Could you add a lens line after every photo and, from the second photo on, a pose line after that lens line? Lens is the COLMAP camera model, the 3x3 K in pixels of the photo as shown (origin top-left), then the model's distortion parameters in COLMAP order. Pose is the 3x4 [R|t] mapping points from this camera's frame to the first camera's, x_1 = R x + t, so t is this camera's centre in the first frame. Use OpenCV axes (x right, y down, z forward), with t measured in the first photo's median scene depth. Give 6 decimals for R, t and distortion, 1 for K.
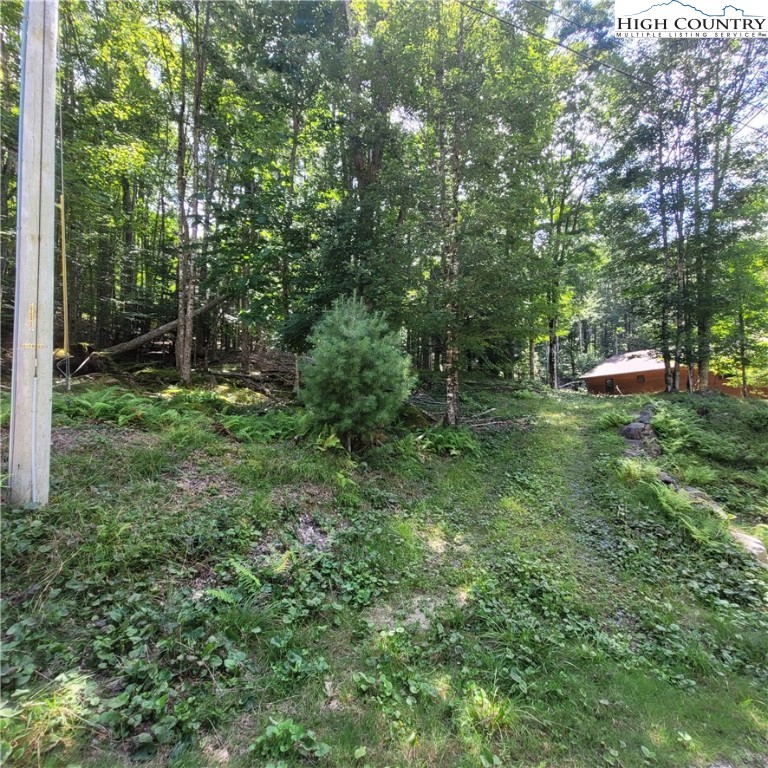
lens RADIAL K [[394.2, 0, 389.2], [0, 394.2, 390.0], [0, 0, 1]] dist [-0.000538, -0.001997]
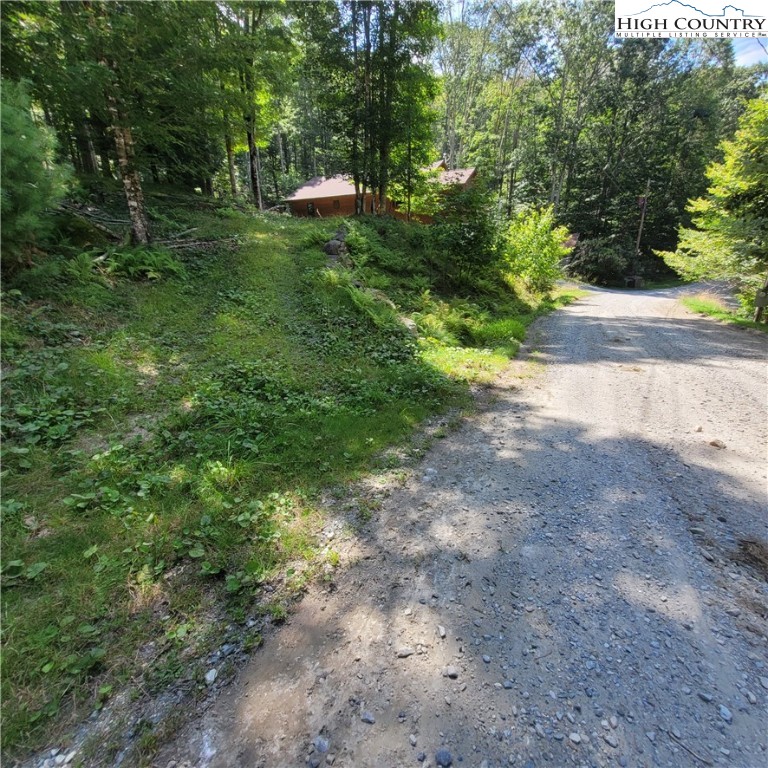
lens RADIAL K [[394.2, 0, 382.6], [0, 394.2, 386.2], [0, 0, 1]] dist [-0.000538, -0.001997]
pose [[0.780484, -0.225508, 0.583088, 0.003132], [-0.023149, 0.921613, 0.387419, 0.053592], [-0.624747, -0.315872, 0.714084, 0.008276]]
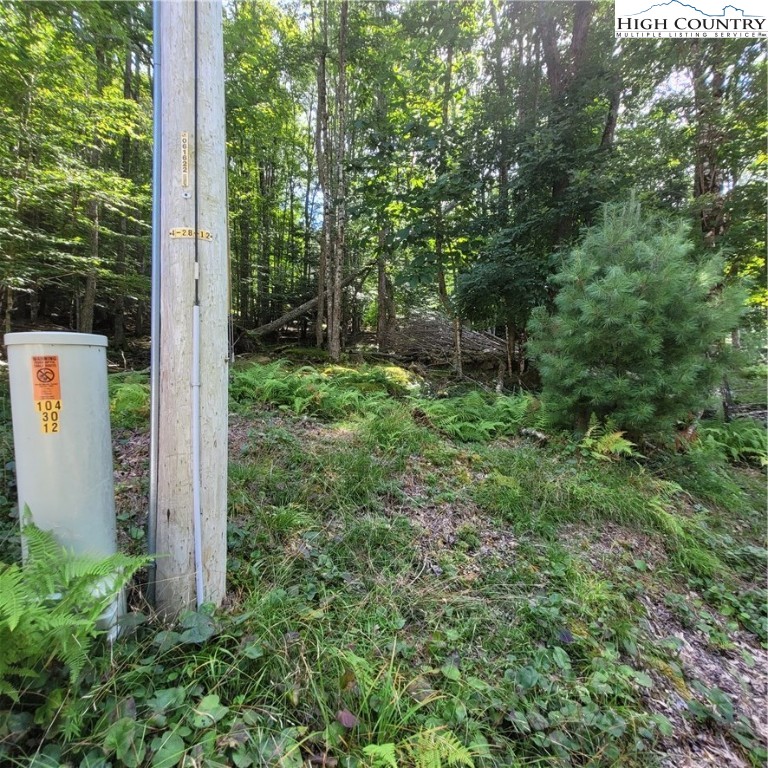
lens RADIAL K [[394.2, 0, 381.9], [0, 394.2, 382.0], [0, 0, 1]] dist [-0.000538, -0.001997]
pose [[0.958746, -0.005550, -0.284209, -0.317980], [0.012221, 0.999690, 0.021705, 0.021666], [0.284000, -0.024283, 0.958517, 0.351383]]
